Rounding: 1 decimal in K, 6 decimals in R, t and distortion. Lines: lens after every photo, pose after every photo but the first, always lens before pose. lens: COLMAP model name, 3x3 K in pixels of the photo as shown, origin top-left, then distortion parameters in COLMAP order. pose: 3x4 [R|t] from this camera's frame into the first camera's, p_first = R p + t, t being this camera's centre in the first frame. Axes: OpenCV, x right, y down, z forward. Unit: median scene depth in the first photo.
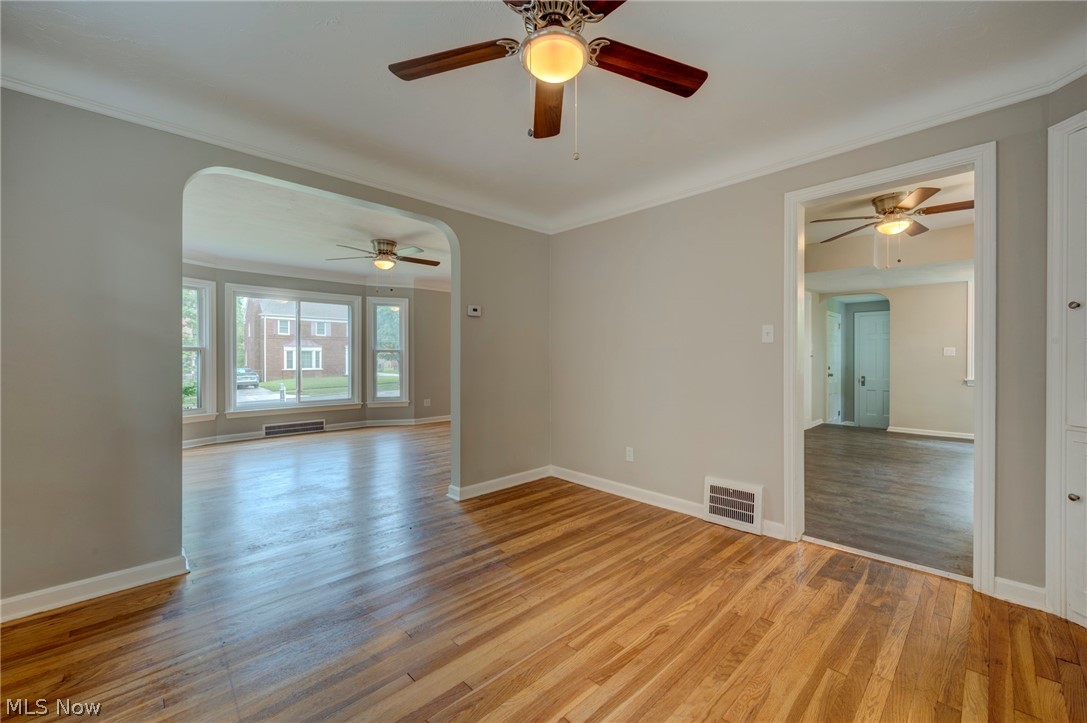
lens RADIAL K [[440.5, 0, 558.9], [0, 440.5, 359.5], [0, 0, 1]] dist [-0.000827, -0.000068]
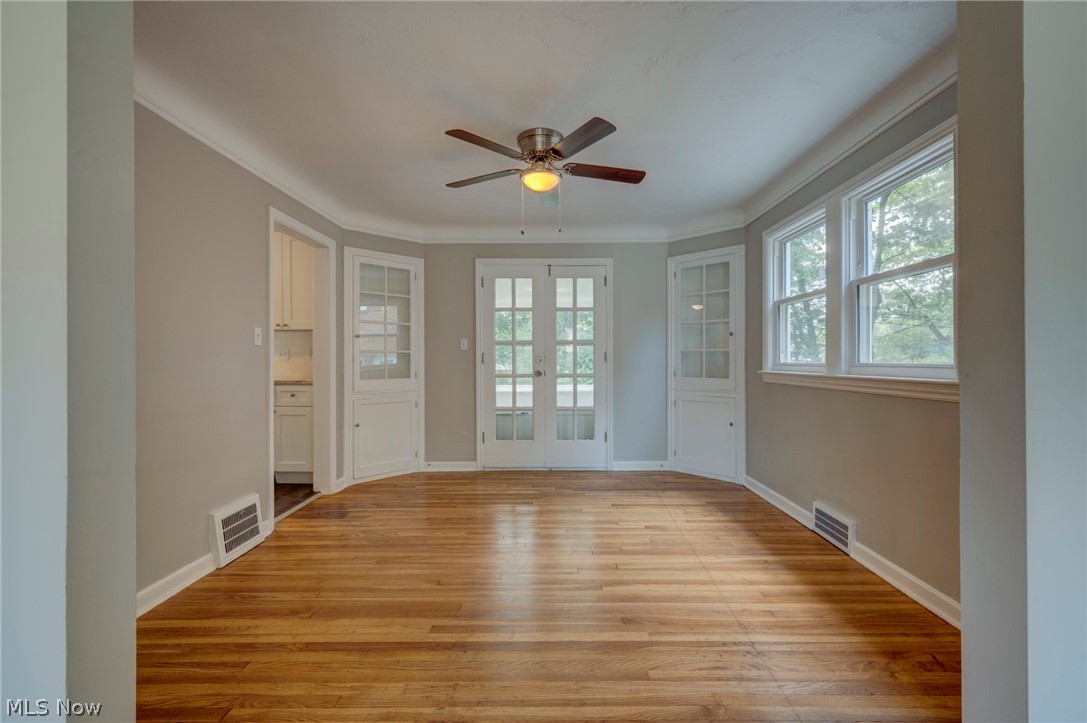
lens RADIAL K [[440.5, 0, 558.9], [0, 440.5, 359.5], [0, 0, 1]] dist [-0.000827, -0.000068]
pose [[-0.708413, 0.001824, 0.705796, -0.737797], [0.003563, 0.999993, 0.000992, -0.004700], [-0.705789, 0.003217, -0.708415, 1.279892]]
